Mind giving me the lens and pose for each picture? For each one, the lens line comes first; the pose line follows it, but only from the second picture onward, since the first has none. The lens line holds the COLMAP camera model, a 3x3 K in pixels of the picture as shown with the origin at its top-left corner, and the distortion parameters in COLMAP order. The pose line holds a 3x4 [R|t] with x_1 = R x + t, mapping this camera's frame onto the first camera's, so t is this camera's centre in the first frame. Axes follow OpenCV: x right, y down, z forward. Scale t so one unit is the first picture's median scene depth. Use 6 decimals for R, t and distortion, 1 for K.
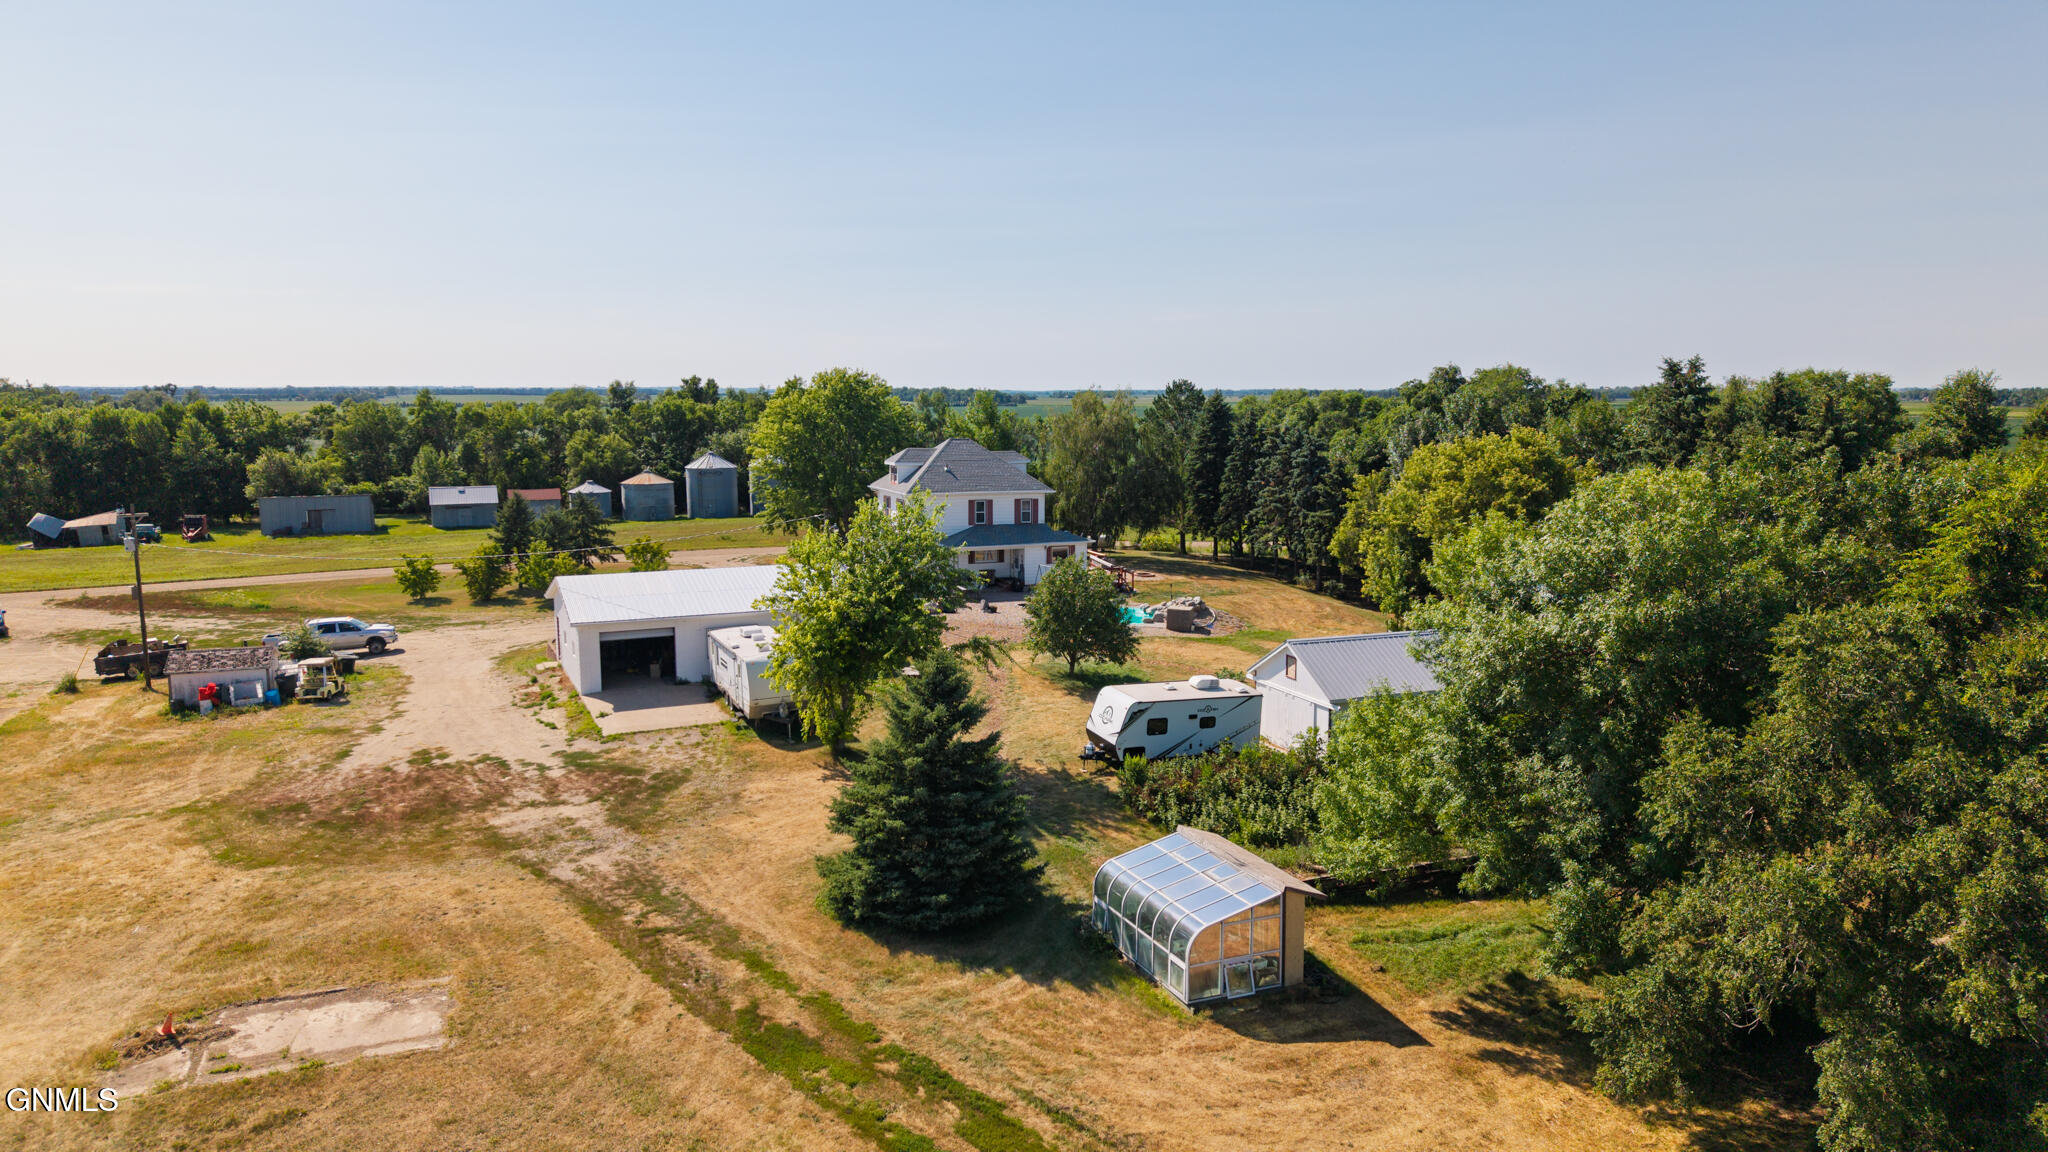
lens RADIAL K [[1376.1, 0, 1024.0], [0, 1376.1, 576.0], [0, 0, 1]] dist [0.055102, -0.085802]
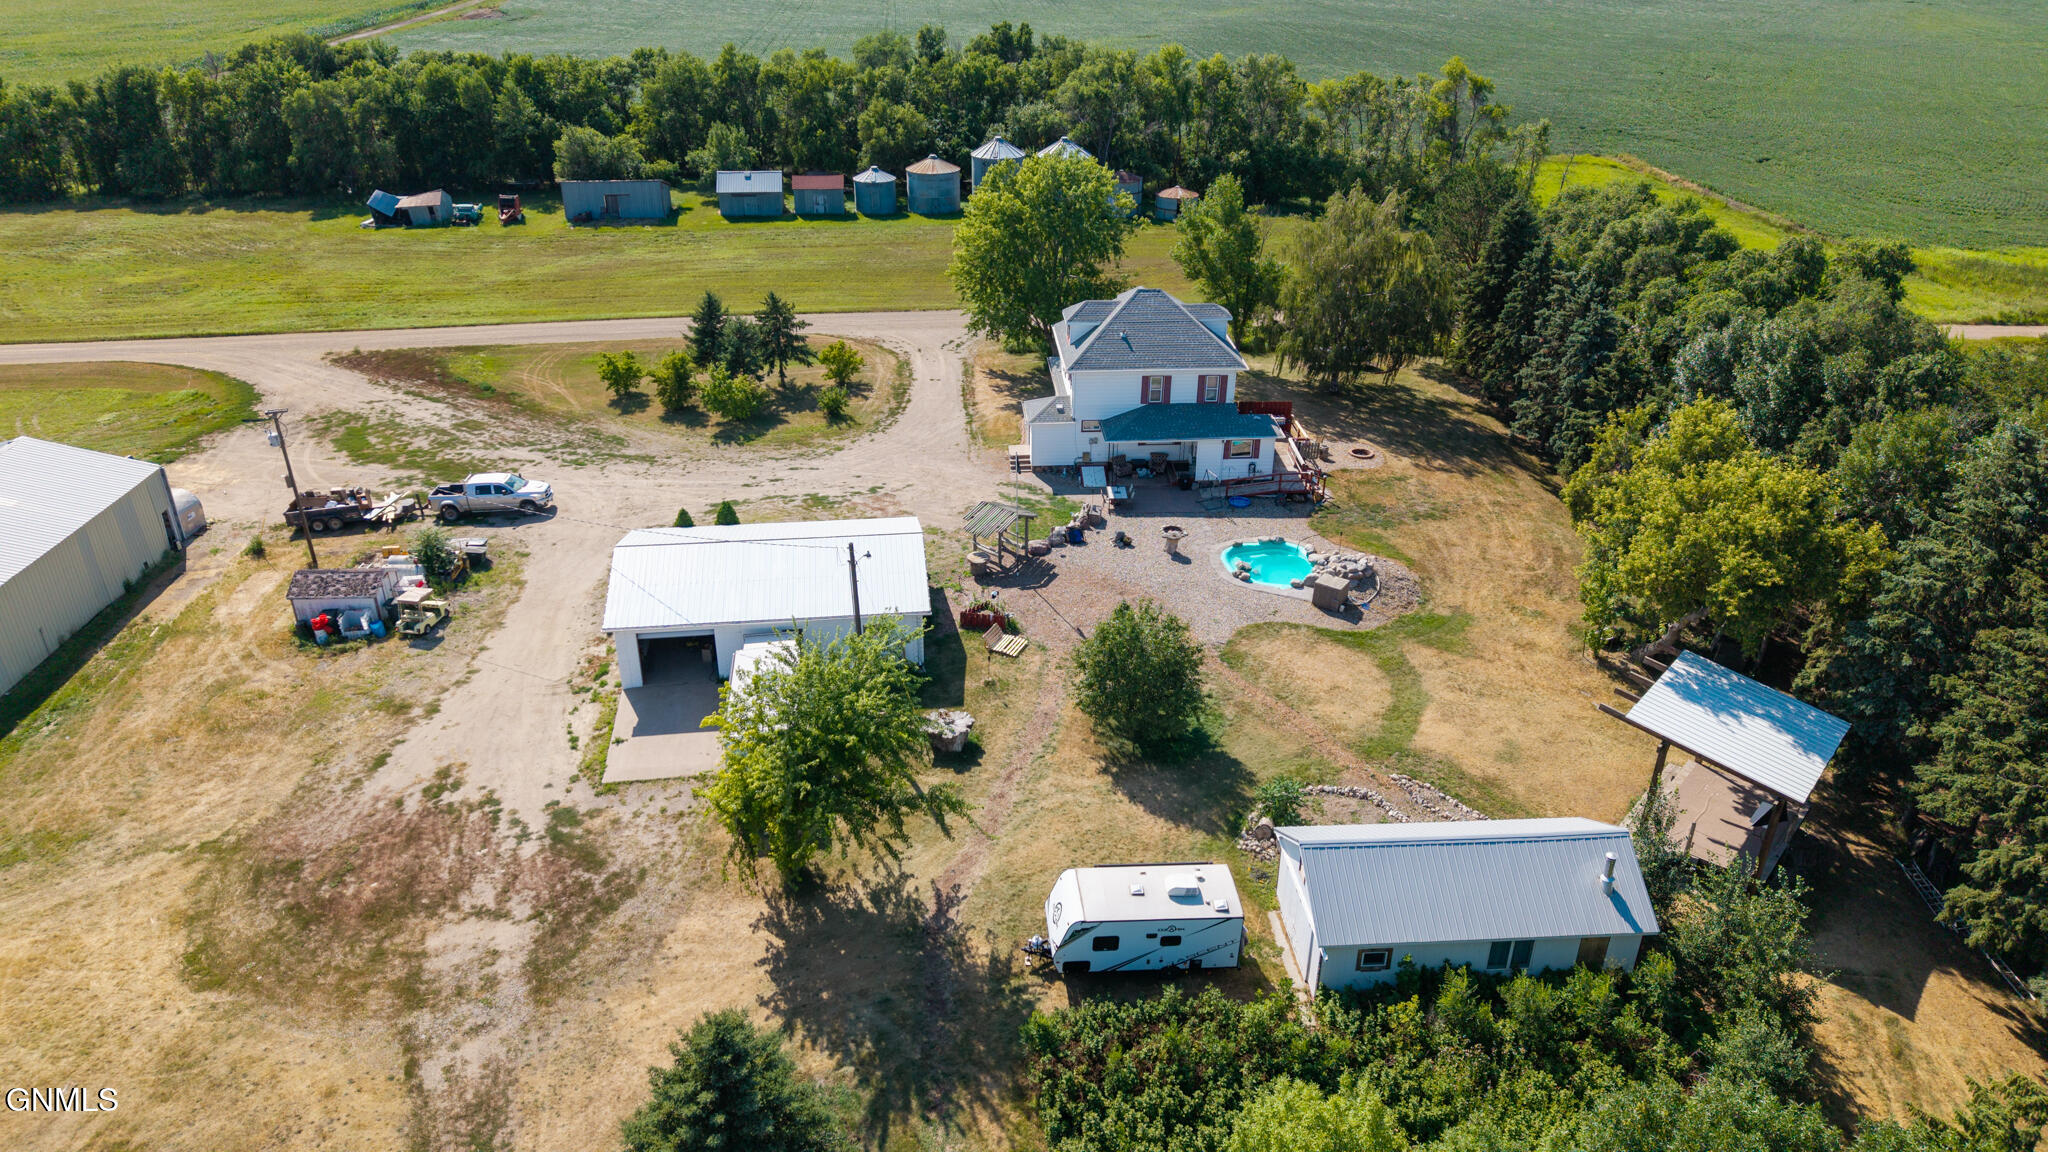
lens RADIAL K [[1376.1, 0, 1024.0], [0, 1376.1, 576.0], [0, 0, 1]] dist [0.055102, -0.085802]
pose [[0.952285, 0.139558, -0.271433, 0.142549], [-0.041267, 0.940044, 0.338548, -0.228190], [0.302406, -0.311193, 0.900949, 0.150810]]
